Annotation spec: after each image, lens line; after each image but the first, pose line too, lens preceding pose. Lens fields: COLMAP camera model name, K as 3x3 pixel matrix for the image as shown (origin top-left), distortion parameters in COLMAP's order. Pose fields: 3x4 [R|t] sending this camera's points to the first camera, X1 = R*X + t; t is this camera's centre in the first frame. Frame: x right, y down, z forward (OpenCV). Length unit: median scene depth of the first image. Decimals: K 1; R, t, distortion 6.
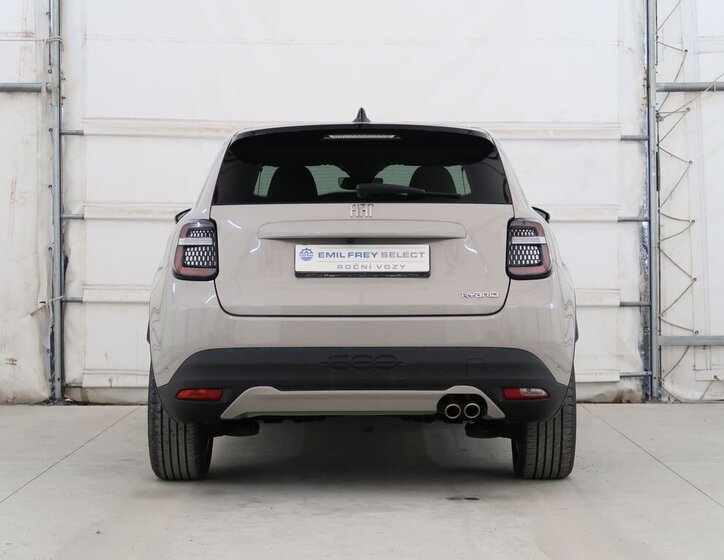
lens RADIAL K [[1028.4, 0, 362.0], [0, 1028.4, 280.0], [0, 0, 1]] dist [0.007957, 0.050197]
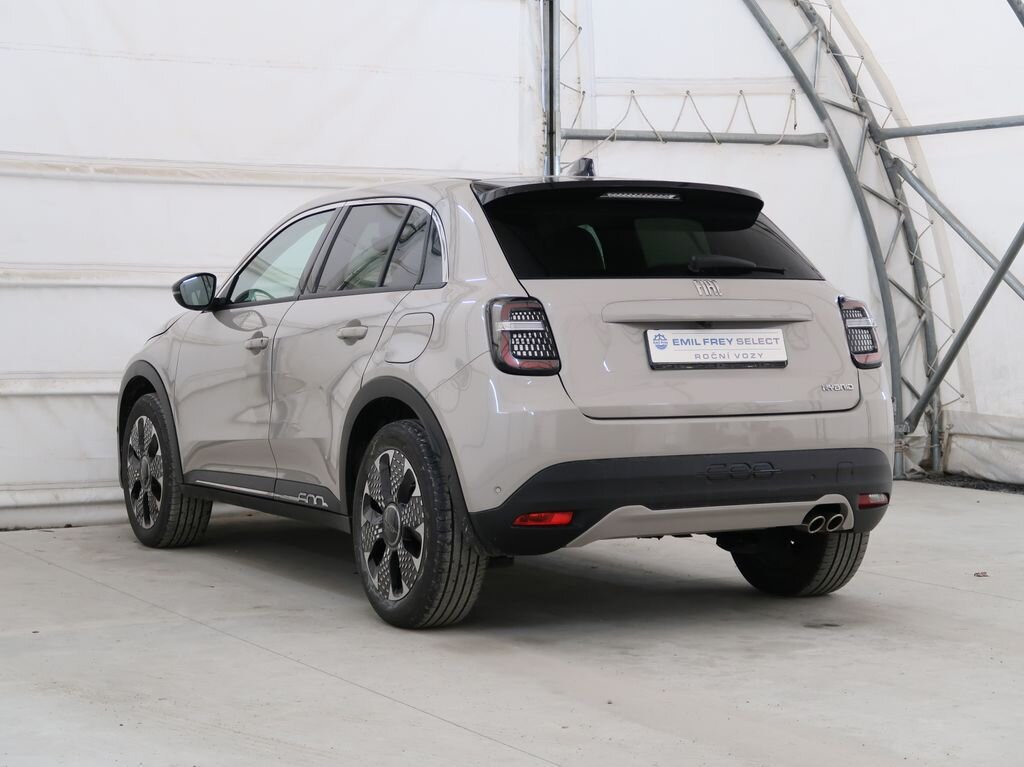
lens RADIAL K [[1245.8, 0, 512.0], [0, 1245.8, 383.5], [0, 0, 1]] dist [0.011840, 0.020974]
pose [[0.961383, -0.014035, 0.274857, -0.434461], [0.008467, 0.999734, 0.021435, -0.013629], [-0.275085, -0.018280, 0.961246, 0.078996]]
